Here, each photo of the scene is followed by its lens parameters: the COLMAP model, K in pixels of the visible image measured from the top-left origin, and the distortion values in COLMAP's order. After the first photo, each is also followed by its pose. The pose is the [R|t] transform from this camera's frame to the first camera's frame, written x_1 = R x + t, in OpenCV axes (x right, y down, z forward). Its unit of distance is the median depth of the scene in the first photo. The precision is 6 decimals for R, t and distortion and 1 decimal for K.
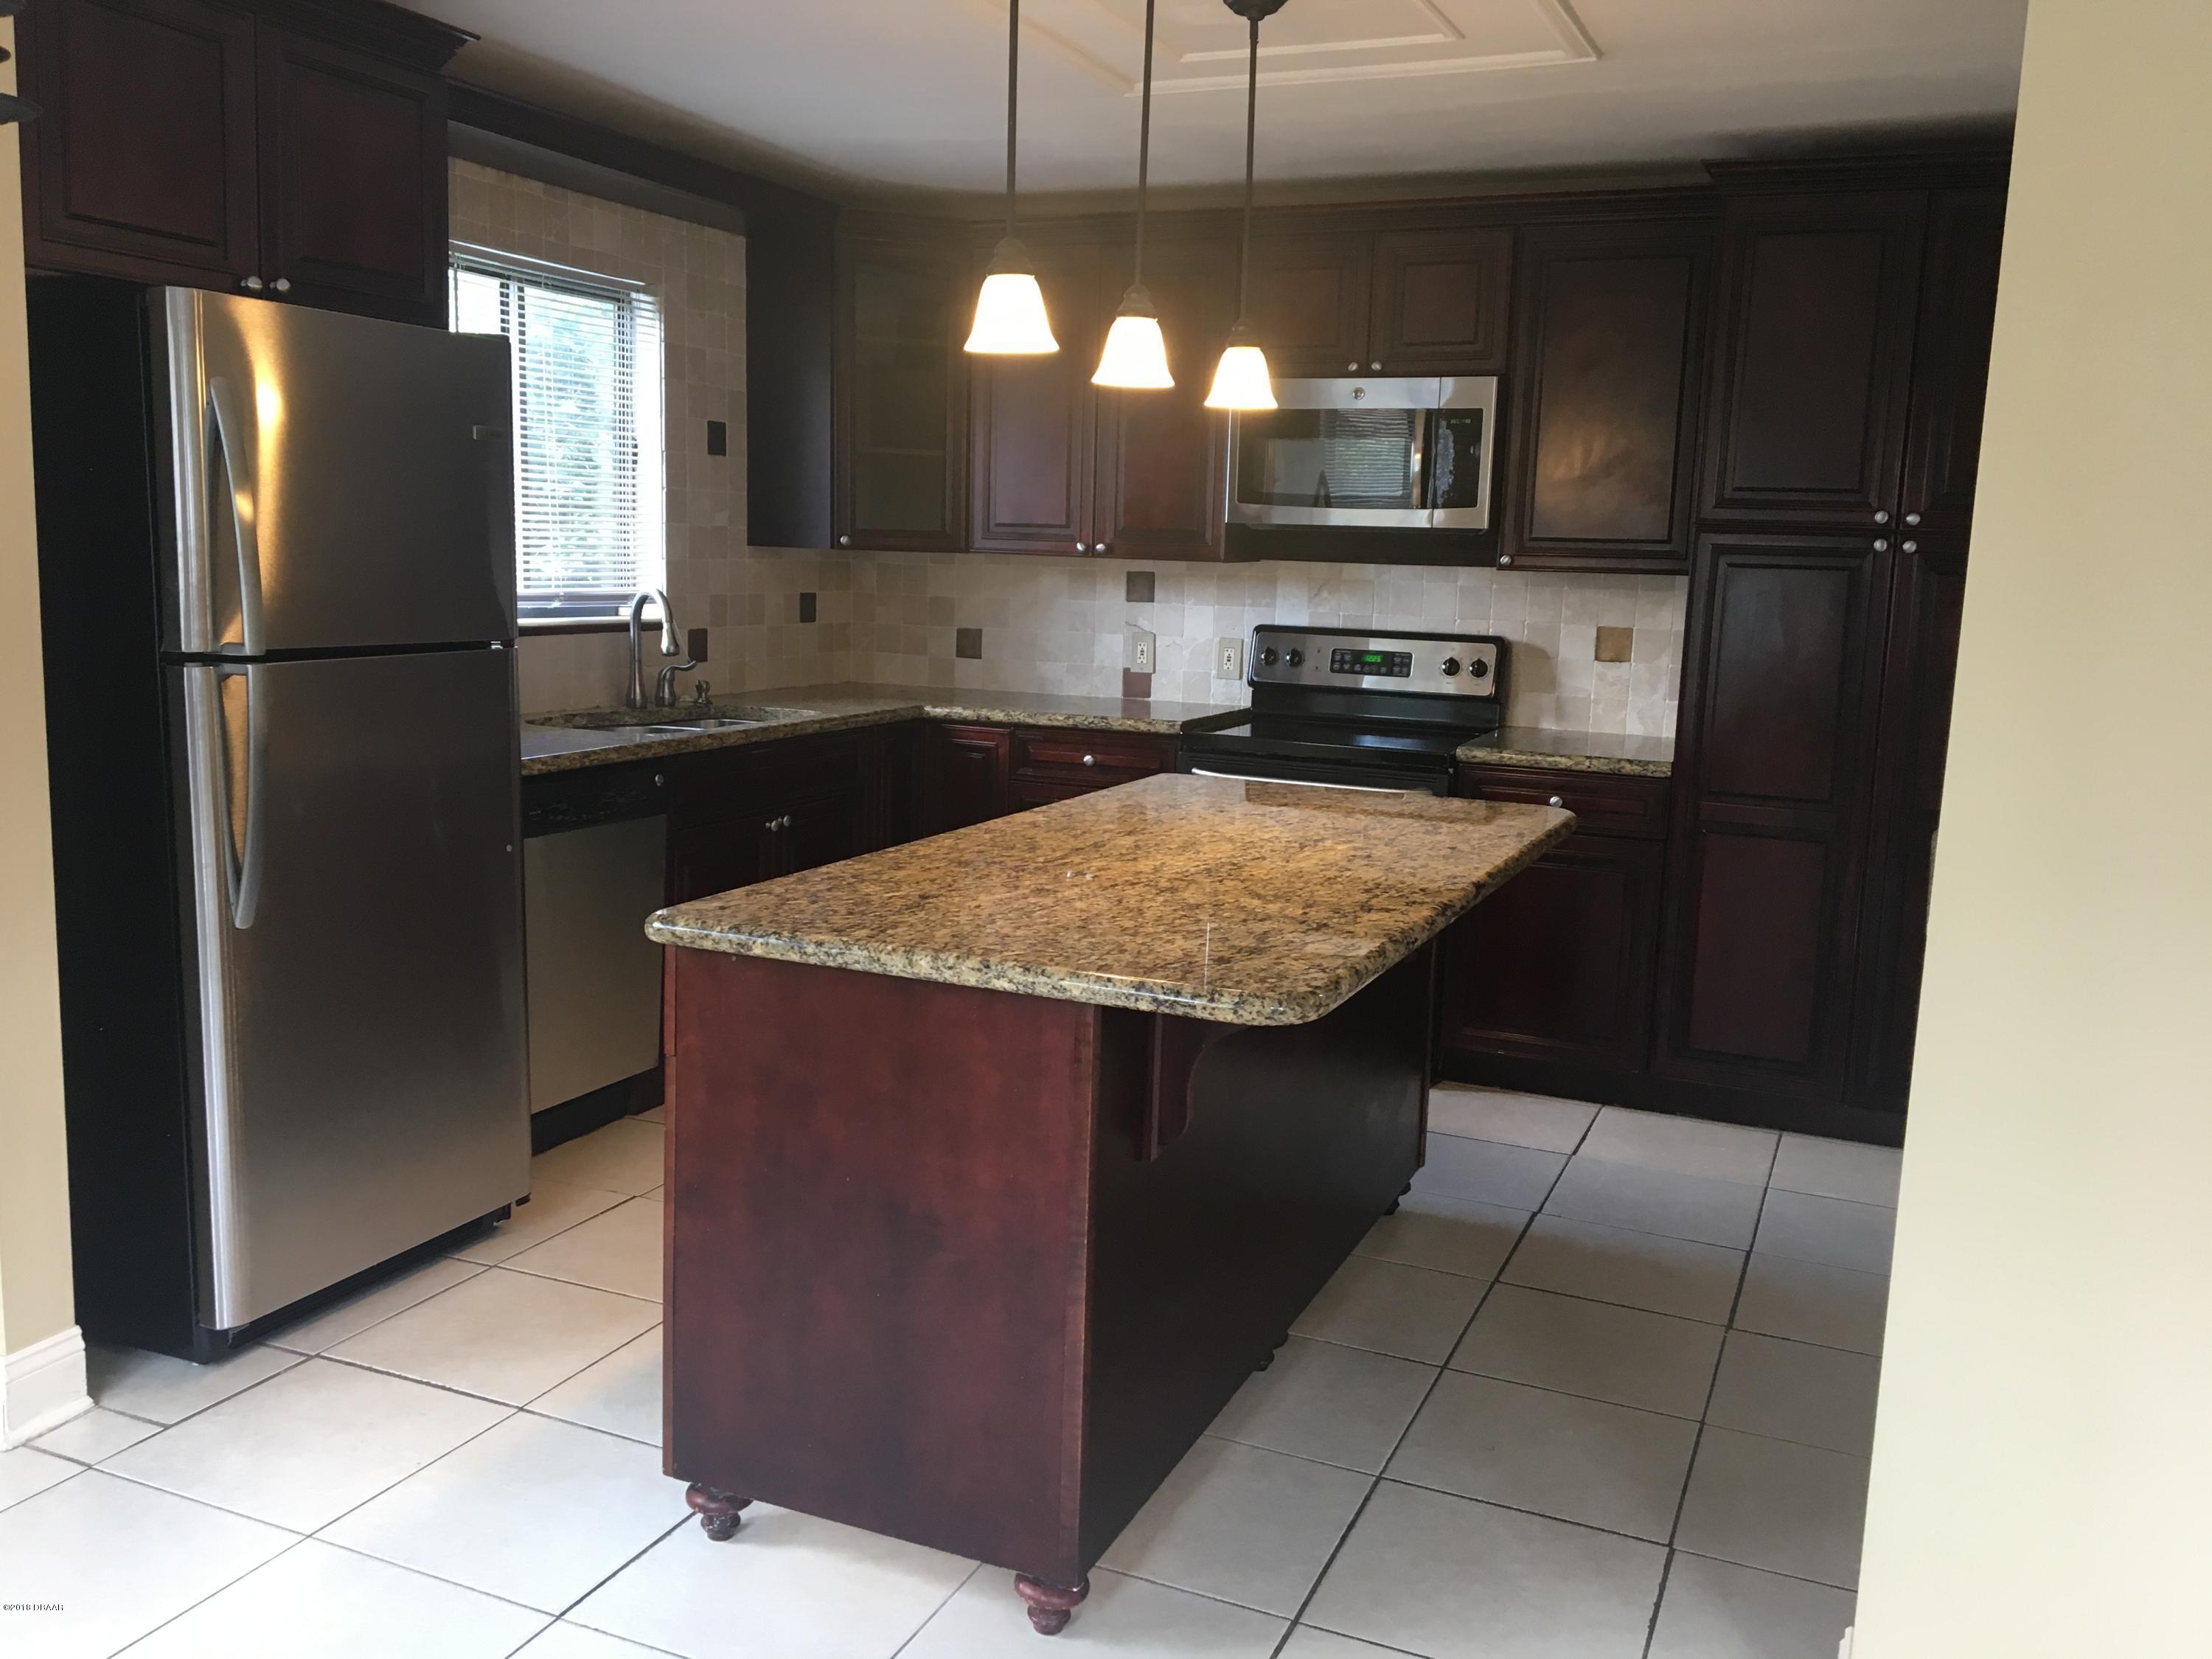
lens RADIAL K [[1860.9, 0, 1109.8], [0, 1860.9, 825.3], [0, 0, 1]] dist [0.029535, -0.027833]
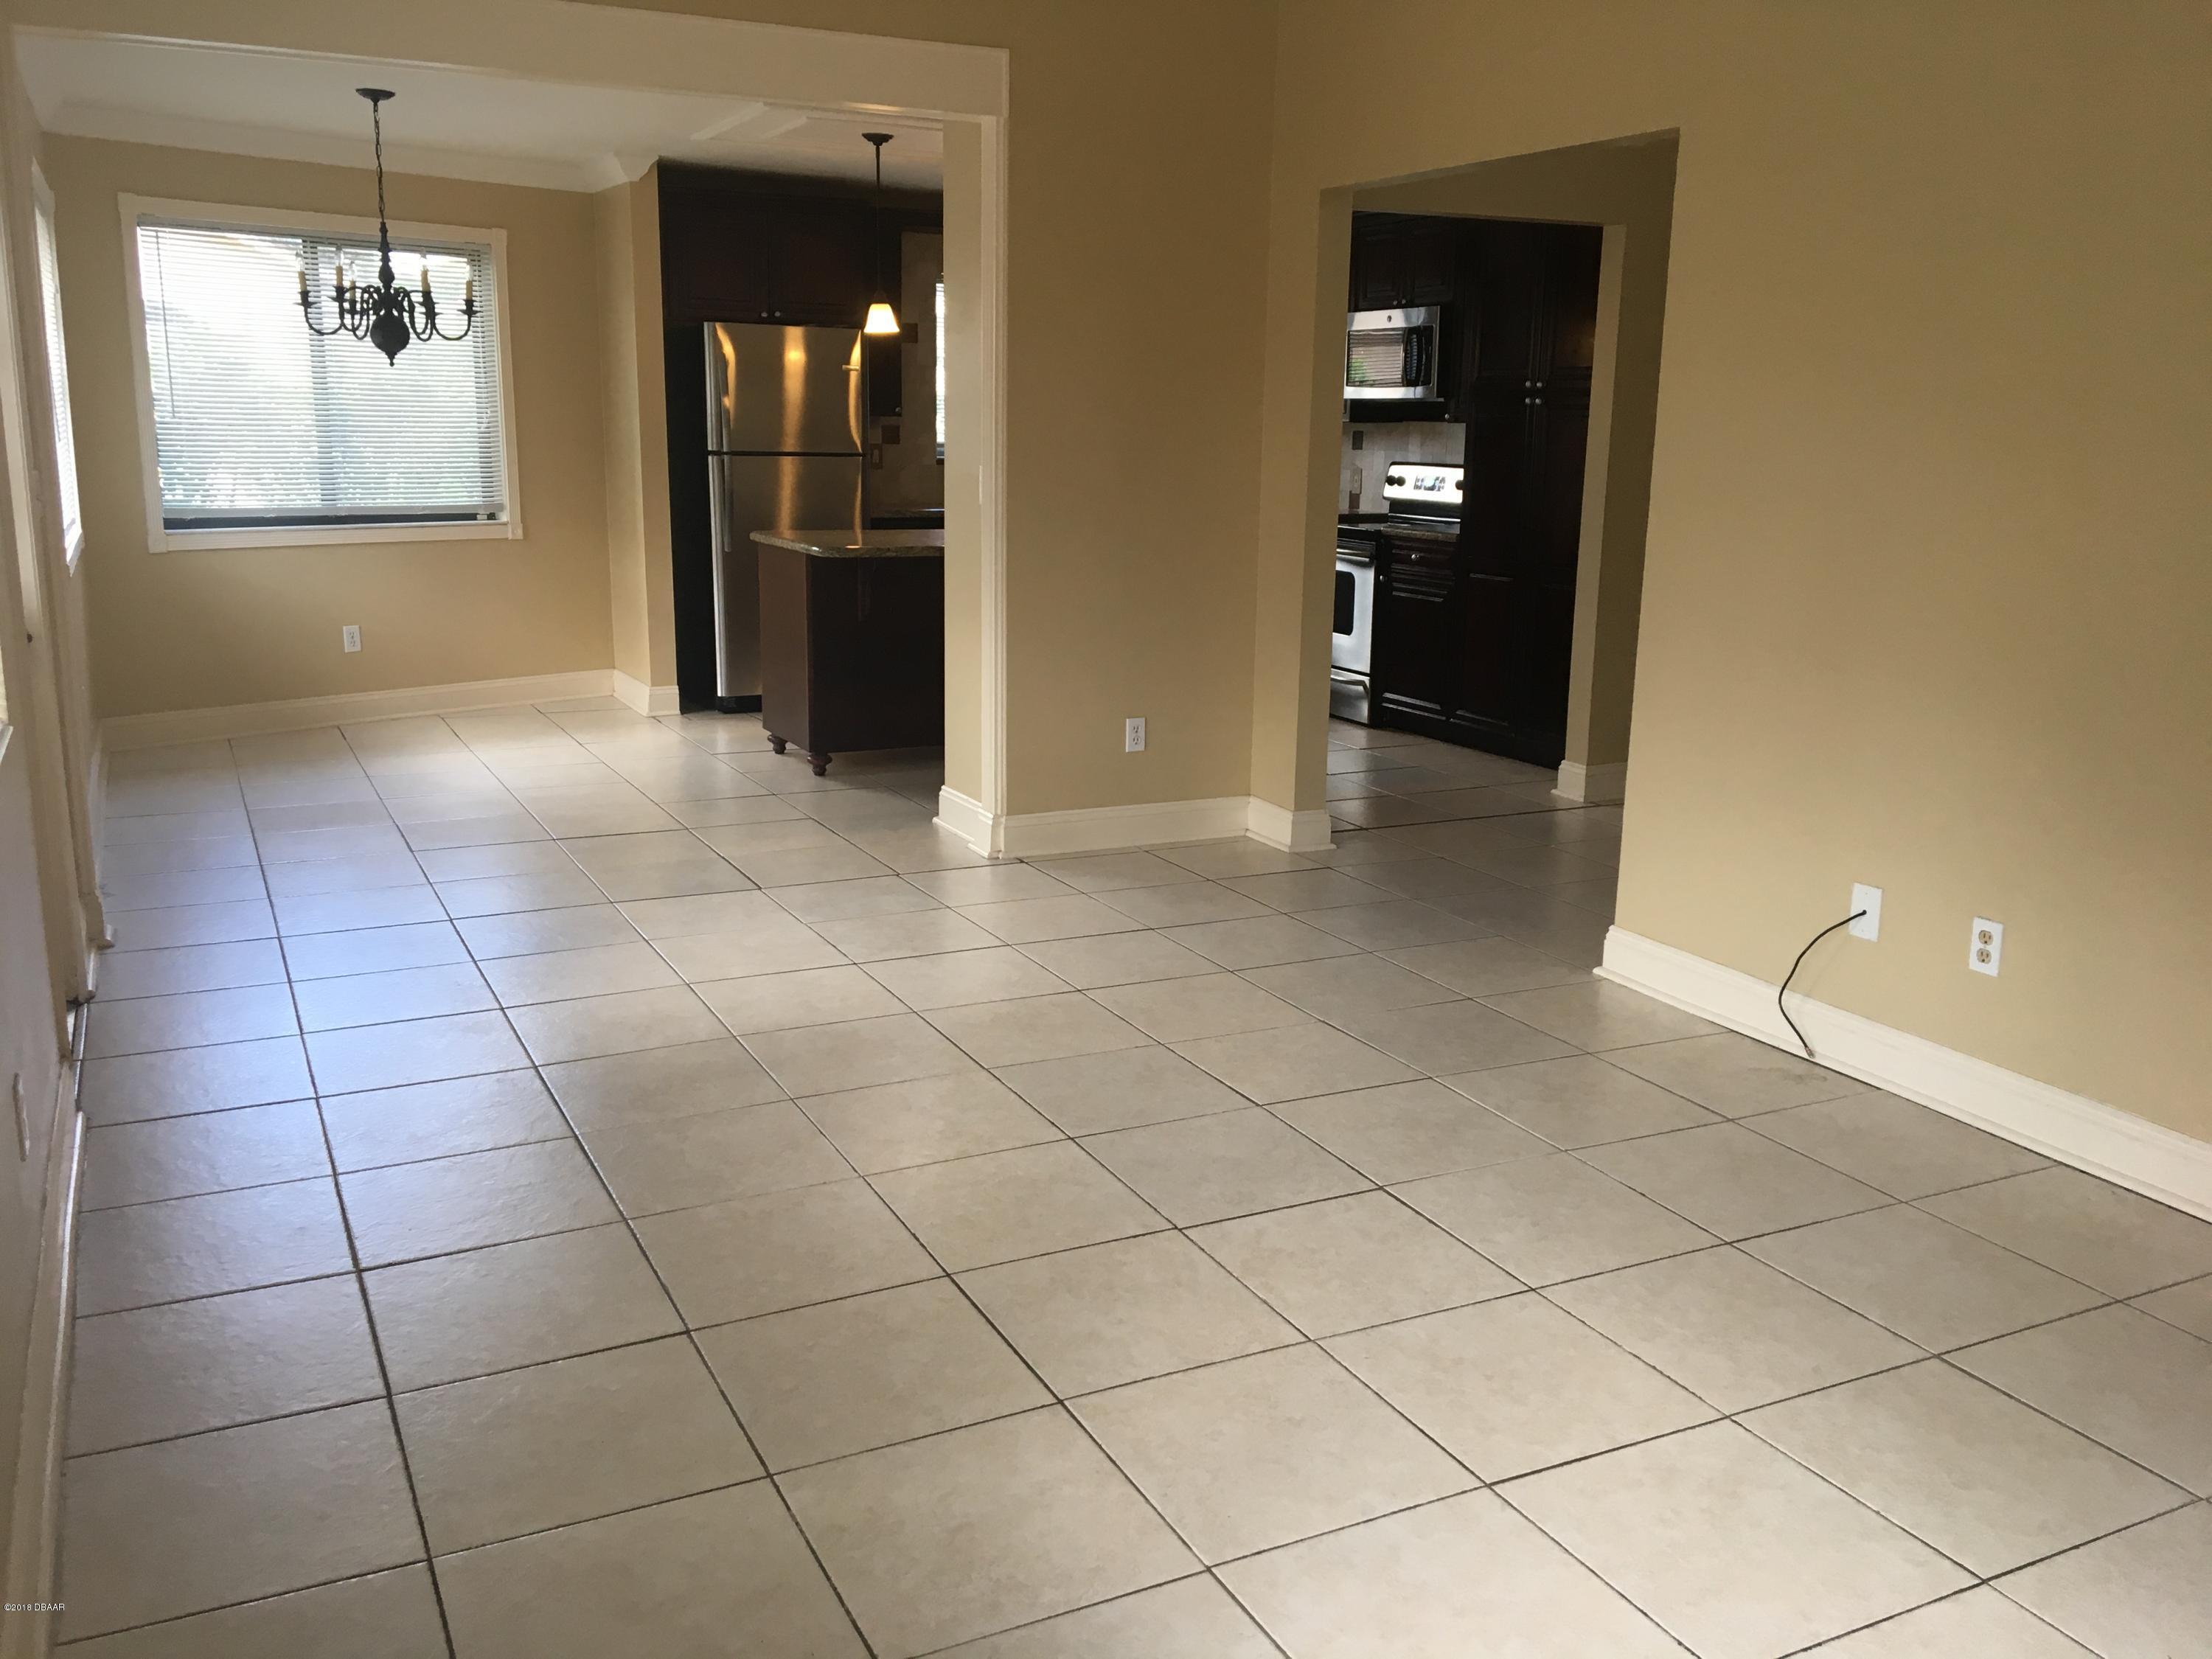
lens RADIAL K [[1860.9, 0, 1103.2], [0, 1860.9, 828.9], [0, 0, 1]] dist [0.029535, -0.027833]
pose [[0.767901, 0.118647, -0.629485, 1.085576], [-0.087879, 0.992918, 0.079945, 0.118892], [0.634512, -0.006072, 0.772889, -0.491396]]
